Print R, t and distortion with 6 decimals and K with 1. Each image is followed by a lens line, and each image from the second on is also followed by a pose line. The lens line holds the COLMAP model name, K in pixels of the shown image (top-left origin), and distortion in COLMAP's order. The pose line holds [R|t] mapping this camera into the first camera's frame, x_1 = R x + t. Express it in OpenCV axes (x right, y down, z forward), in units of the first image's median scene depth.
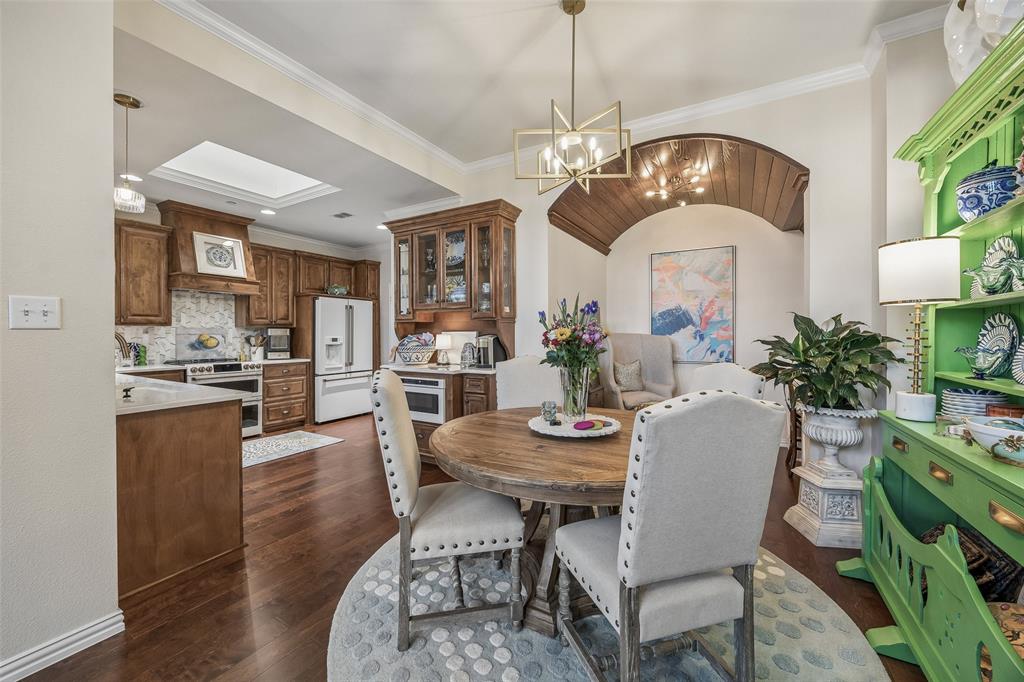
lens RADIAL K [[393.6, 0, 513.1], [0, 393.6, 336.3], [0, 0, 1]] dist [0.000736, 0.000298]
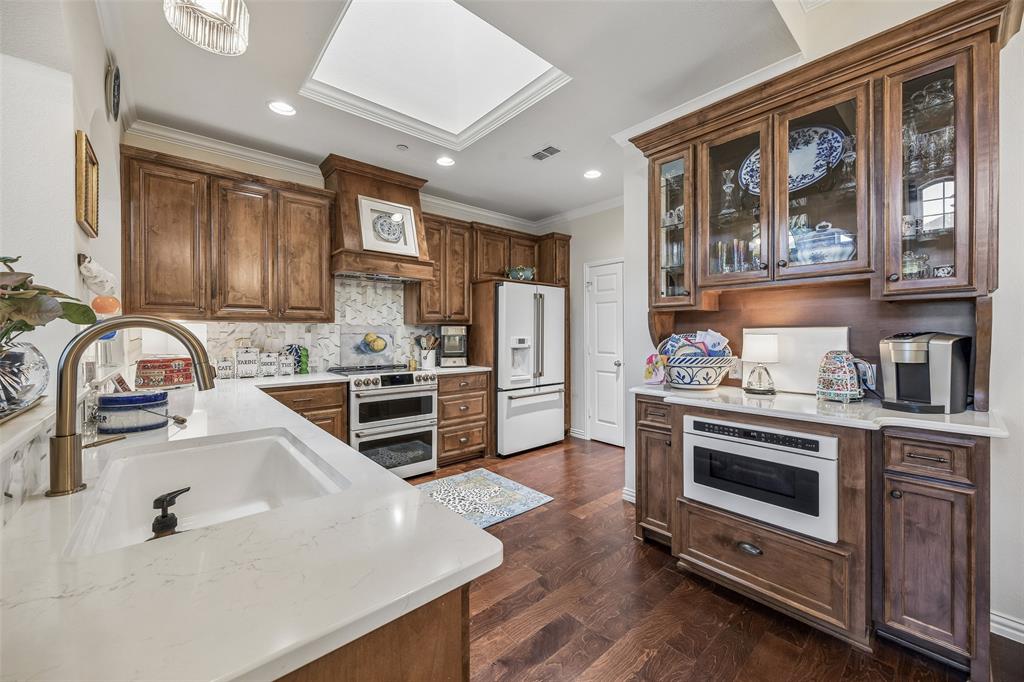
lens RADIAL K [[393.6, 0, 513.1], [0, 393.6, 336.3], [0, 0, 1]] dist [0.000736, 0.000298]
pose [[0.948414, 0.001438, -0.317032, -0.273708], [-0.001227, 0.999999, 0.000864, -0.000924], [0.317033, -0.000430, 0.948415, 0.355226]]
